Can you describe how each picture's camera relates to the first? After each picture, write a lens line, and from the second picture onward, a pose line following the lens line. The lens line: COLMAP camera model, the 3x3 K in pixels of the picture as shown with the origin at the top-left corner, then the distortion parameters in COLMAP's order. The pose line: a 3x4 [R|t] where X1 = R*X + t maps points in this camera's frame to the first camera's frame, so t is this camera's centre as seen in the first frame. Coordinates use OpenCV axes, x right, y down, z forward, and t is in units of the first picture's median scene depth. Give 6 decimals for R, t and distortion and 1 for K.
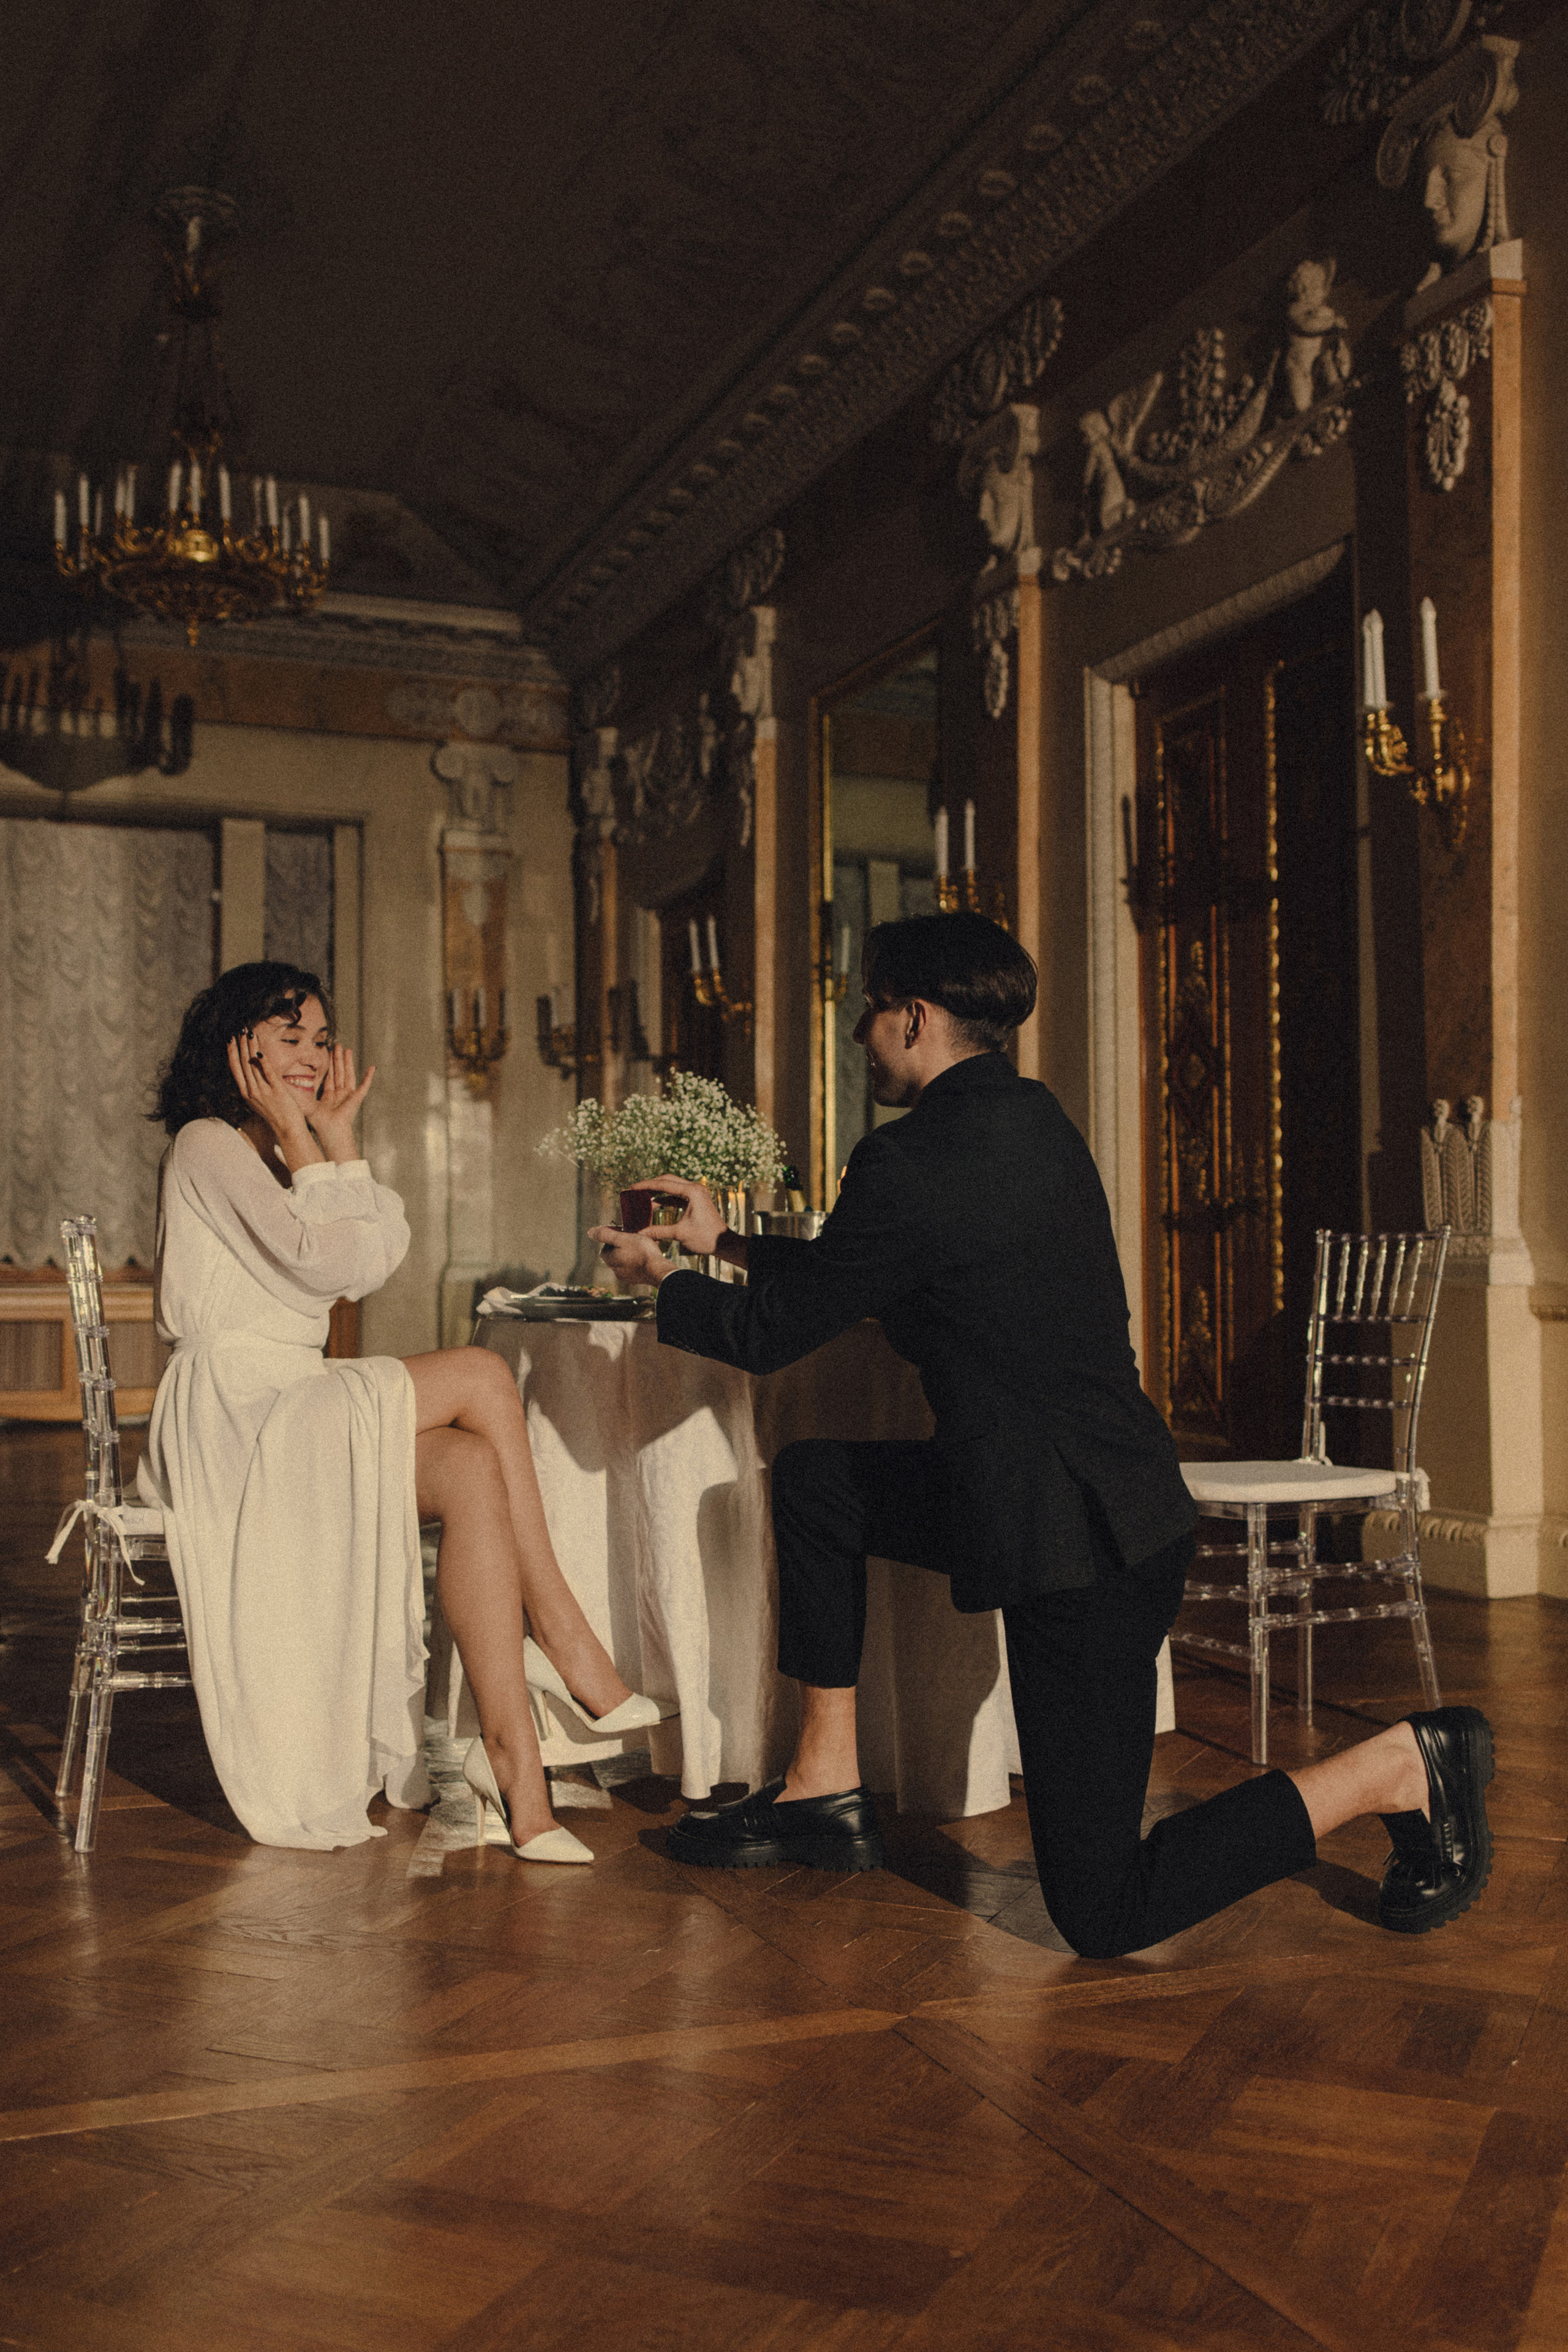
lens RADIAL K [[2331.5, 0, 784.0], [0, 2331.5, 1176.0], [0, 0, 1]] dist [-0.000704, -0.016891]
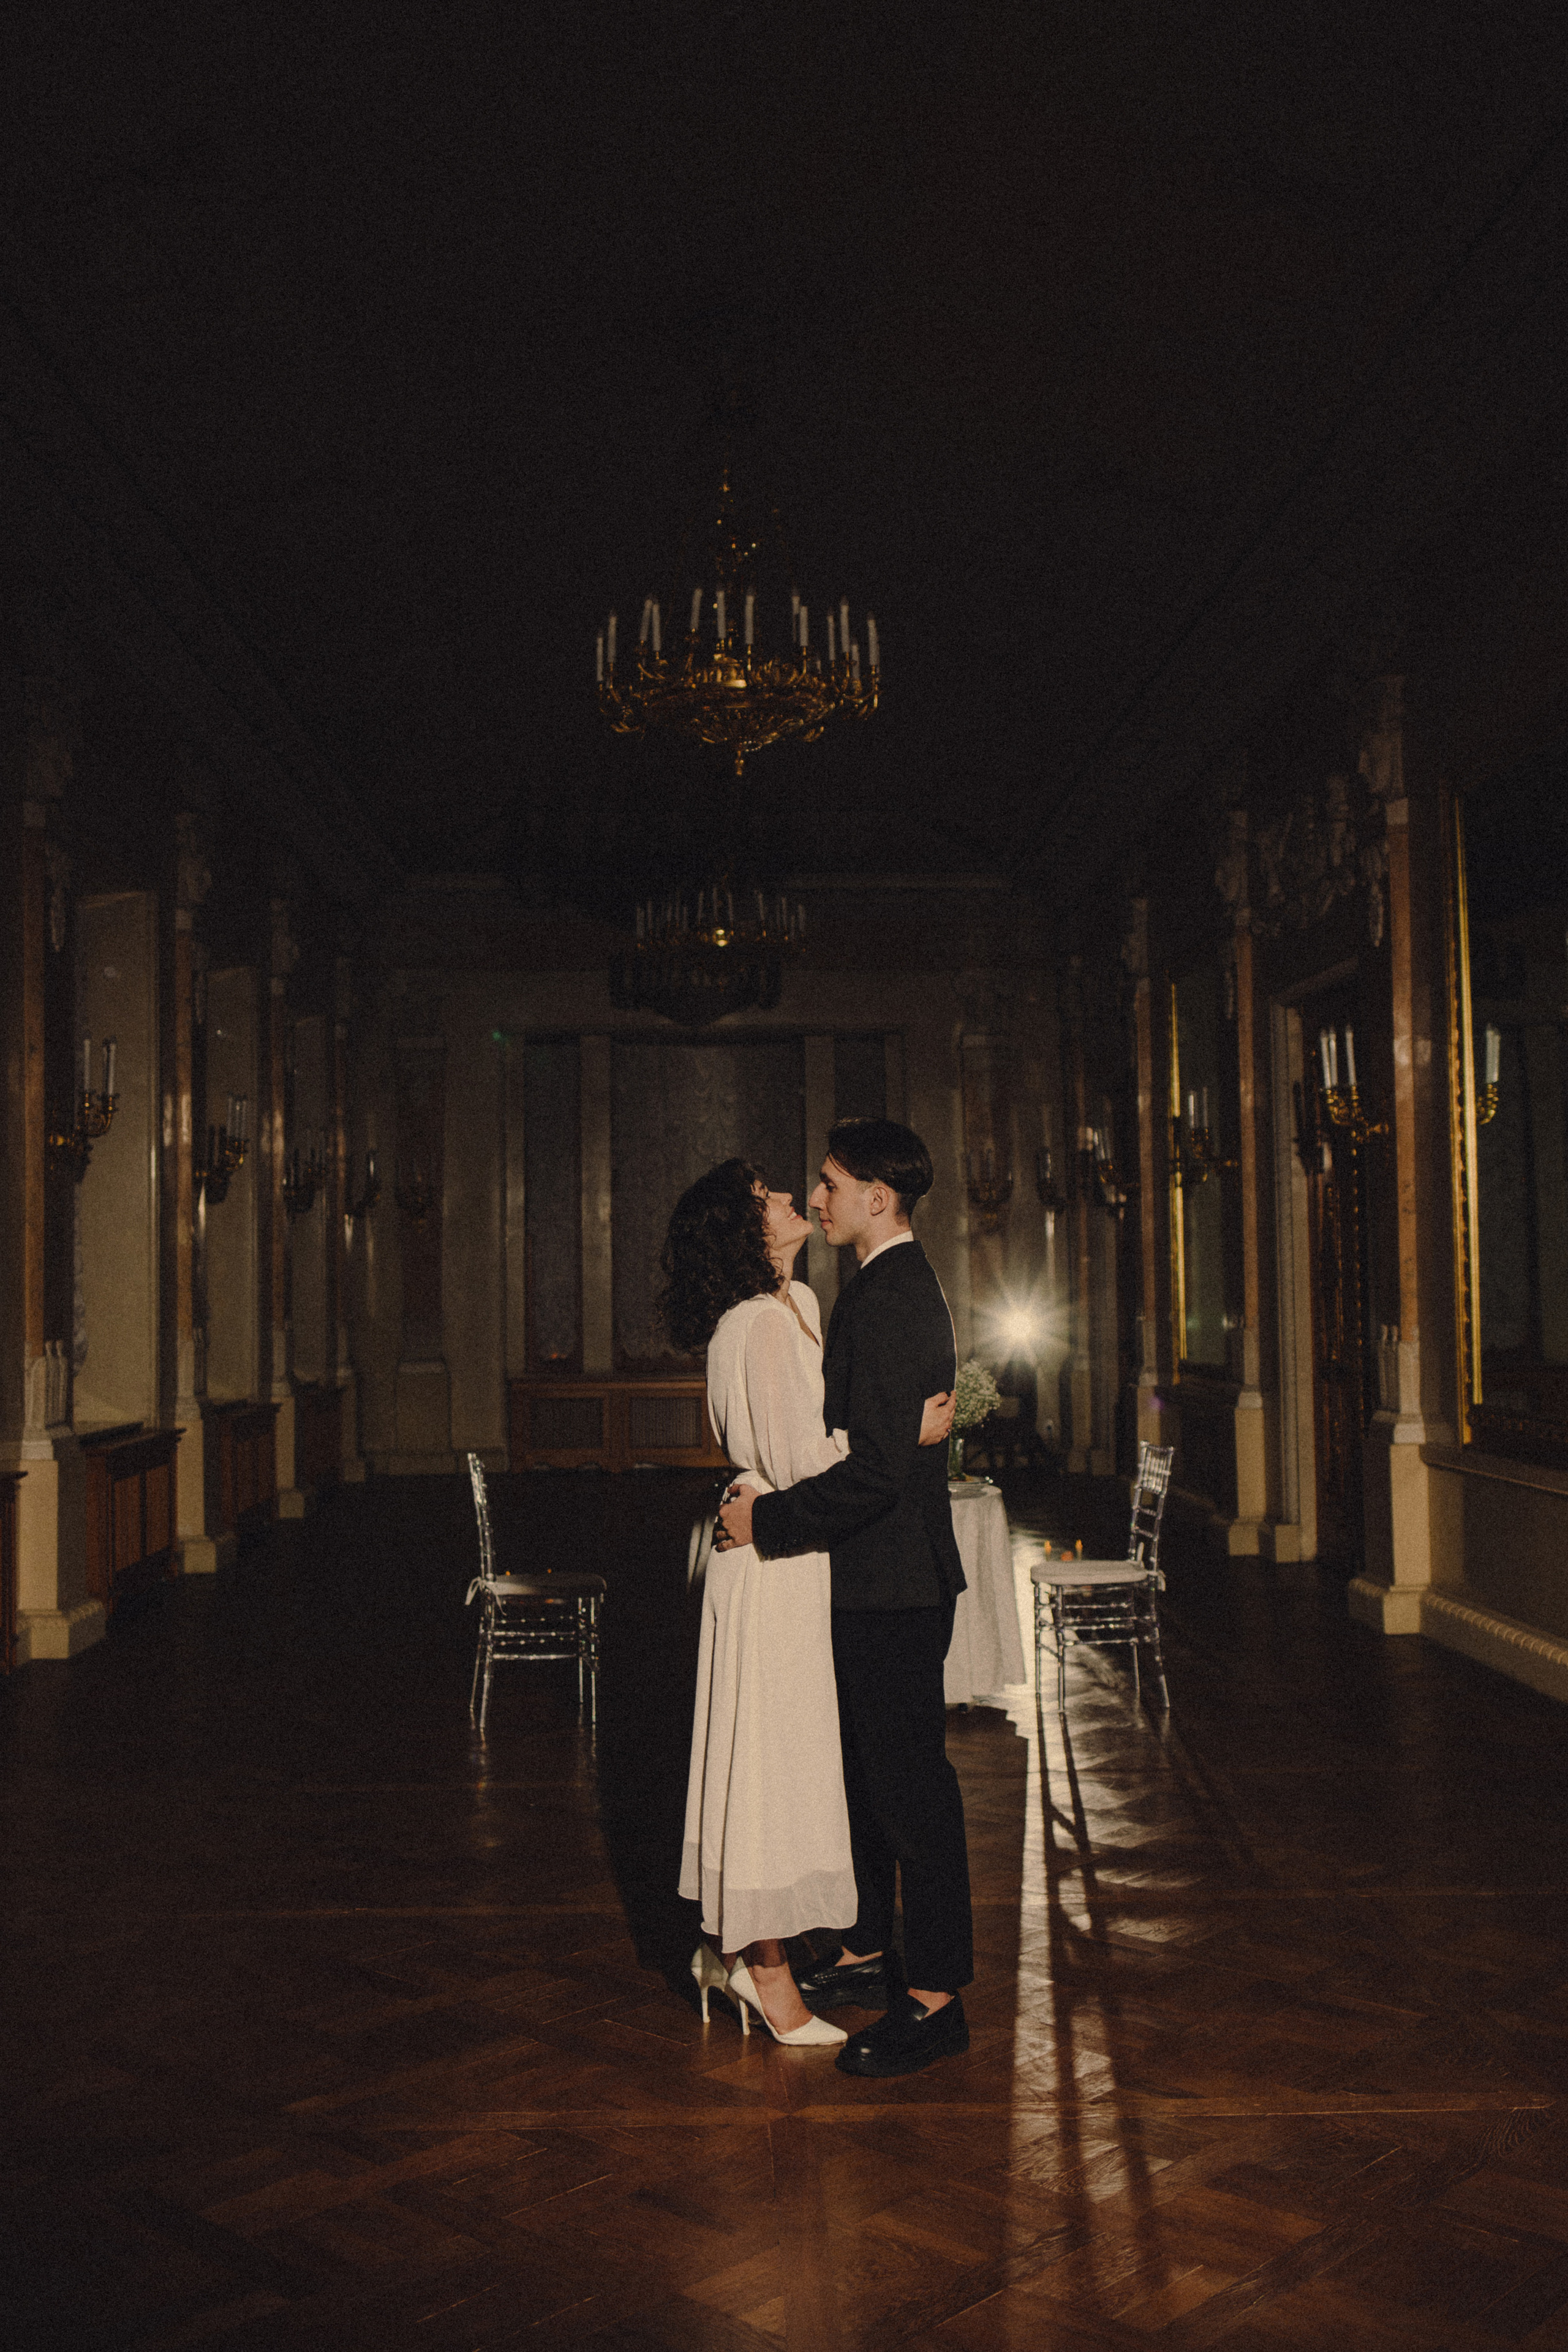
lens RADIAL K [[2331.5, 0, 784.0], [0, 2331.5, 1176.0], [0, 0, 1]] dist [-0.000704, -0.016891]
pose [[0.942914, -0.024298, -0.332150, 0.248481], [0.026690, 0.999640, 0.002641, -0.087387], [0.331966, -0.011355, 0.943223, -0.382075]]
